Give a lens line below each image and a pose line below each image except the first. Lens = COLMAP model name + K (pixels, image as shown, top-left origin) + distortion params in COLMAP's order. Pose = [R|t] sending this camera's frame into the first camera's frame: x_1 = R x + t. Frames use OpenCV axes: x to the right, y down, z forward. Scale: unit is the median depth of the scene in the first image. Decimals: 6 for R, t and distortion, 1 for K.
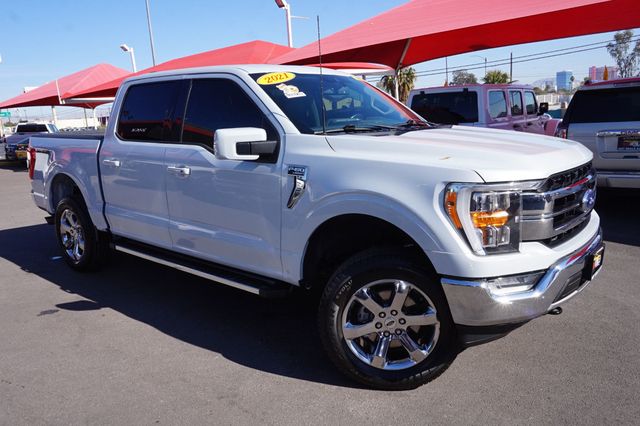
lens RADIAL K [[497.9, 0, 321.7], [0, 497.9, 214.0], [0, 0, 1]] dist [-0.010772, -0.000298]
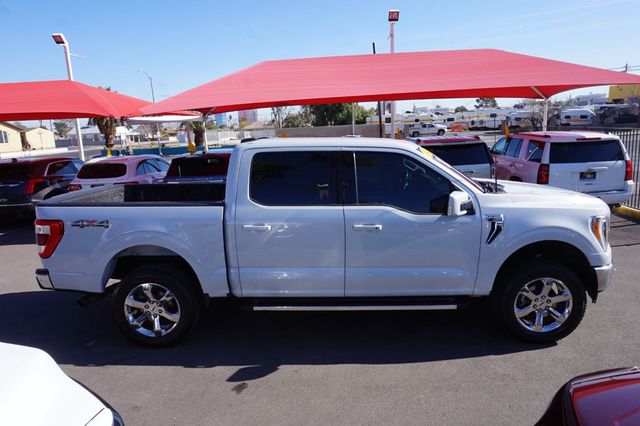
lens RADIAL K [[434.0, 0, 324.4], [0, 434.0, 215.1], [0, 0, 1]] dist [0.000727, 0.005709]
pose [[0.780457, -0.104402, 0.616432, -1.248391], [0.125789, 0.992018, 0.008753, -0.171122], [-0.612425, 0.070709, 0.787360, 0.280713]]
